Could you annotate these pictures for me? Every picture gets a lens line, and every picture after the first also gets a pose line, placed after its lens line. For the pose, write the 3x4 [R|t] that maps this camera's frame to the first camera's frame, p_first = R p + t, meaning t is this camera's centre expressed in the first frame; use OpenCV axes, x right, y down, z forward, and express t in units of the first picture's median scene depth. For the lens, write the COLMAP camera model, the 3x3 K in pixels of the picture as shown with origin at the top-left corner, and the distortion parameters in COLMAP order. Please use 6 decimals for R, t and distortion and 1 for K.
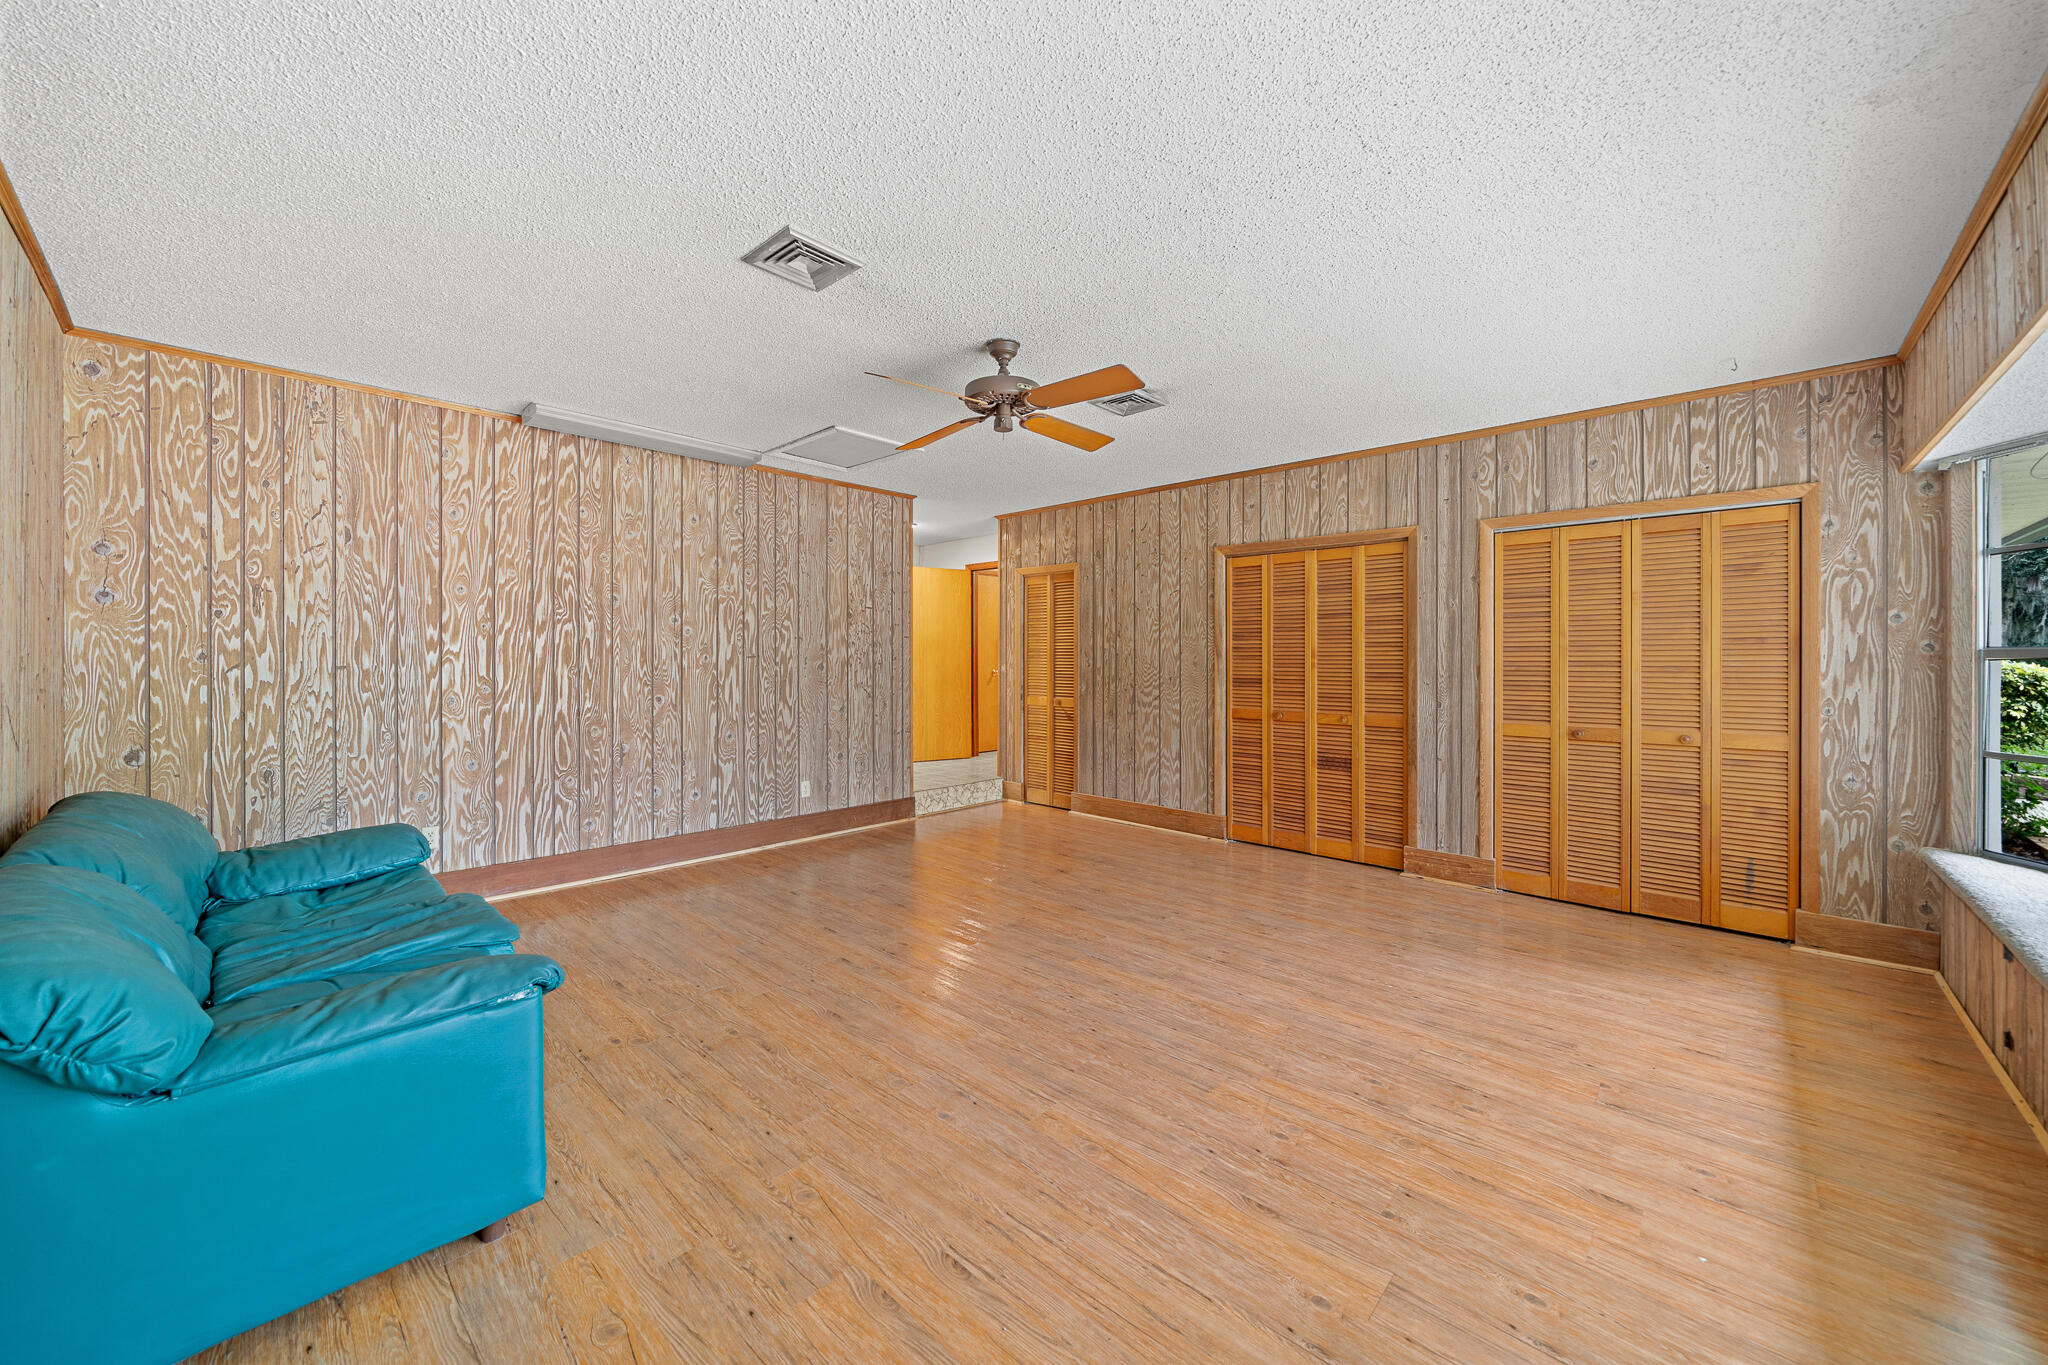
lens RADIAL K [[762.7, 0, 1017.9], [0, 762.7, 663.5], [0, 0, 1]] dist [0.000685, -0.000108]
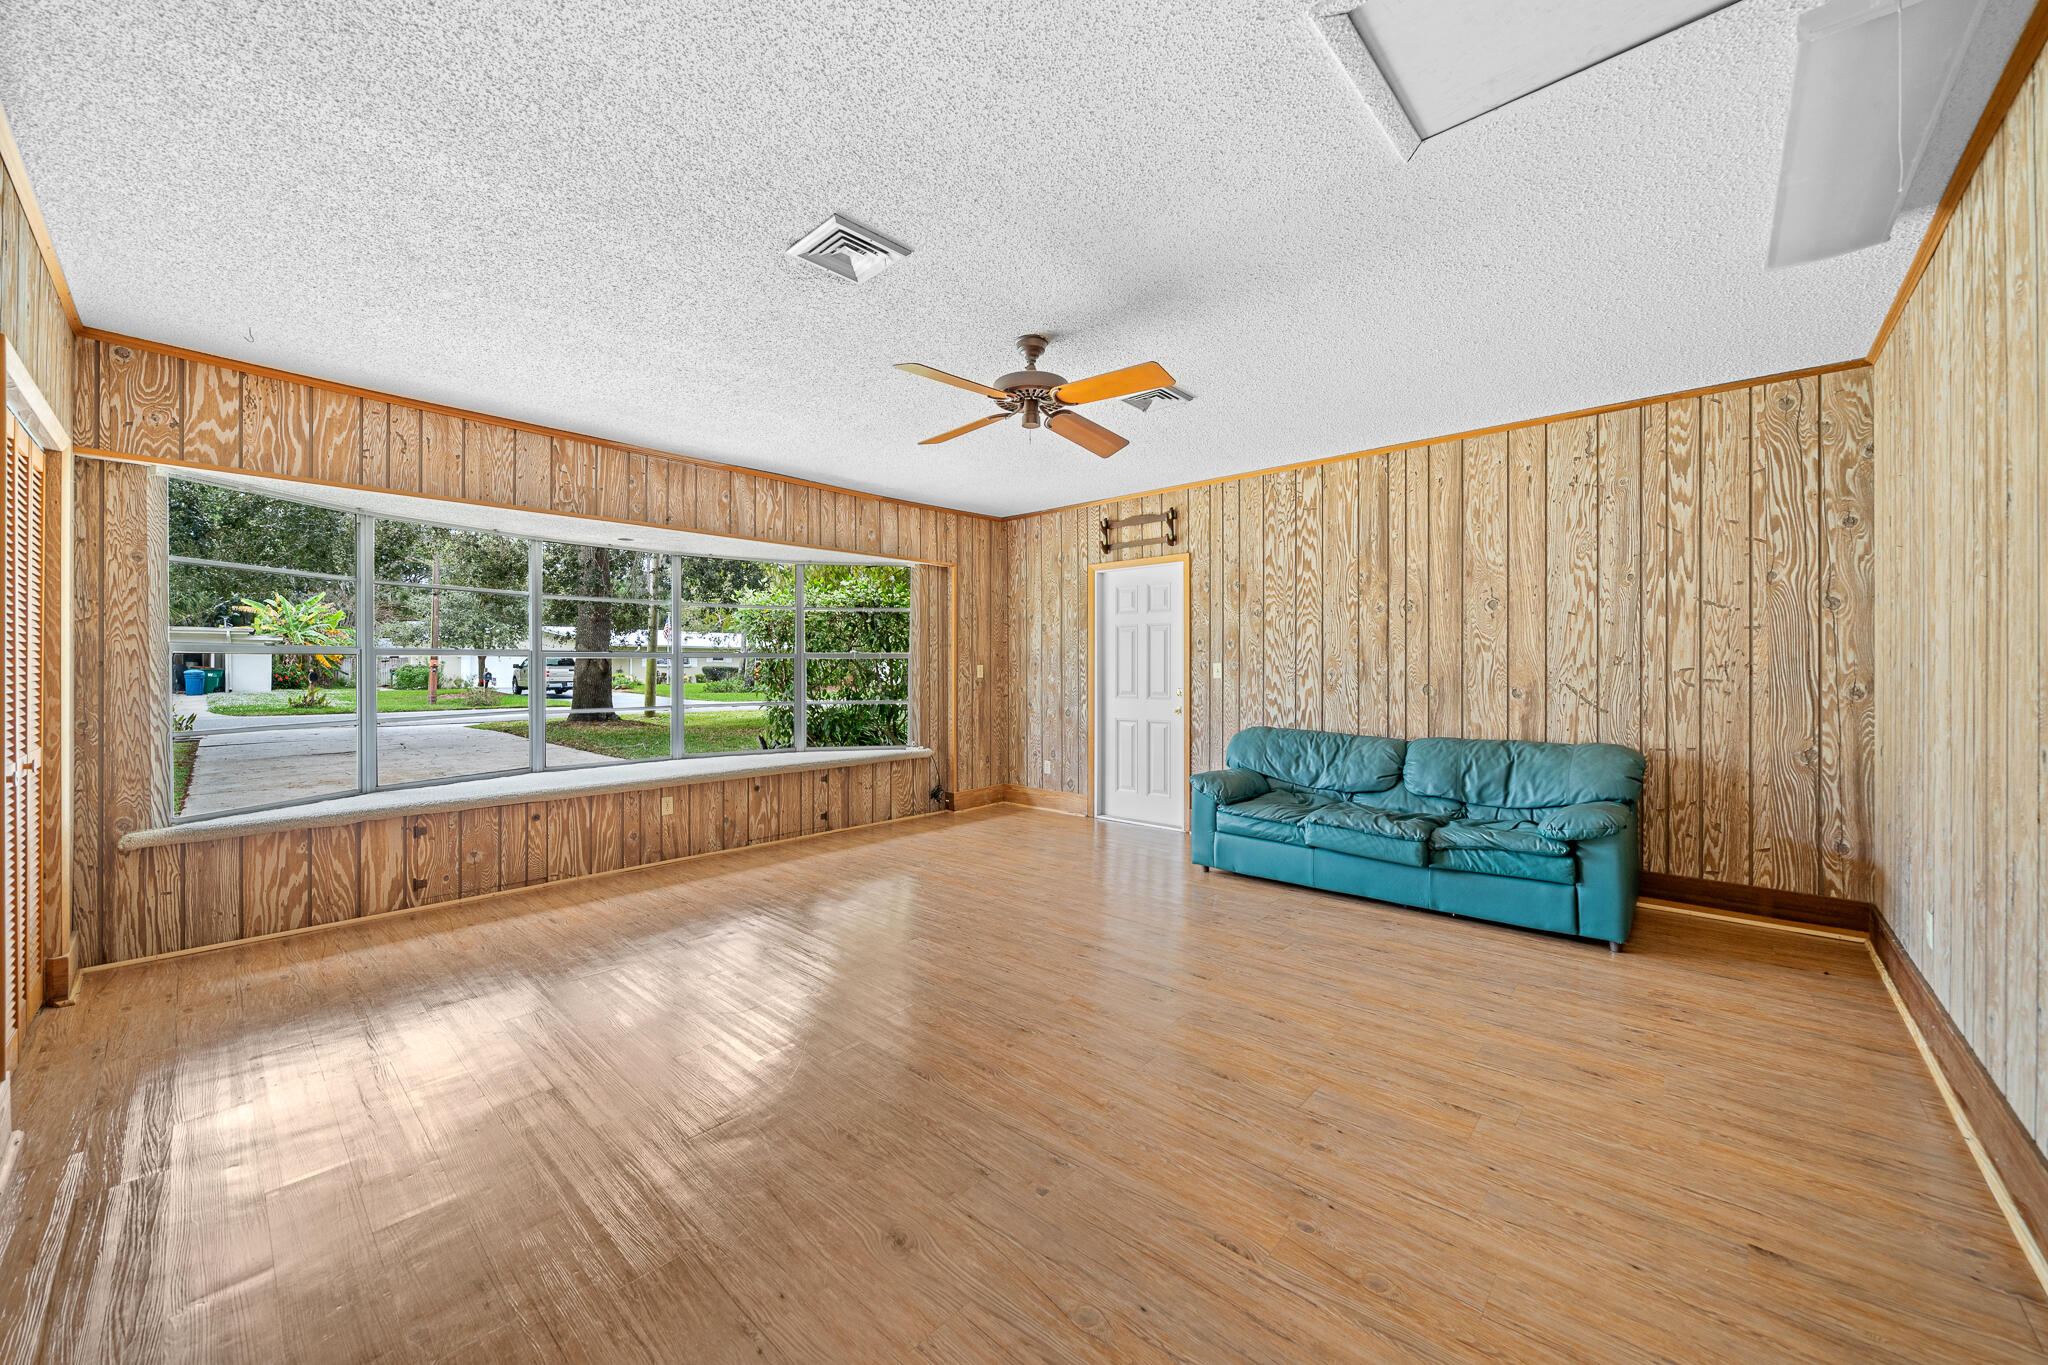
lens RADIAL K [[762.7, 0, 1017.9], [0, 762.7, 663.5], [0, 0, 1]] dist [0.000685, -0.000108]
pose [[-0.999851, -0.002136, -0.017151, 0.015606], [-0.002157, 0.999997, 0.001210, 0.006041], [0.017148, 0.001247, -0.999852, 2.100852]]
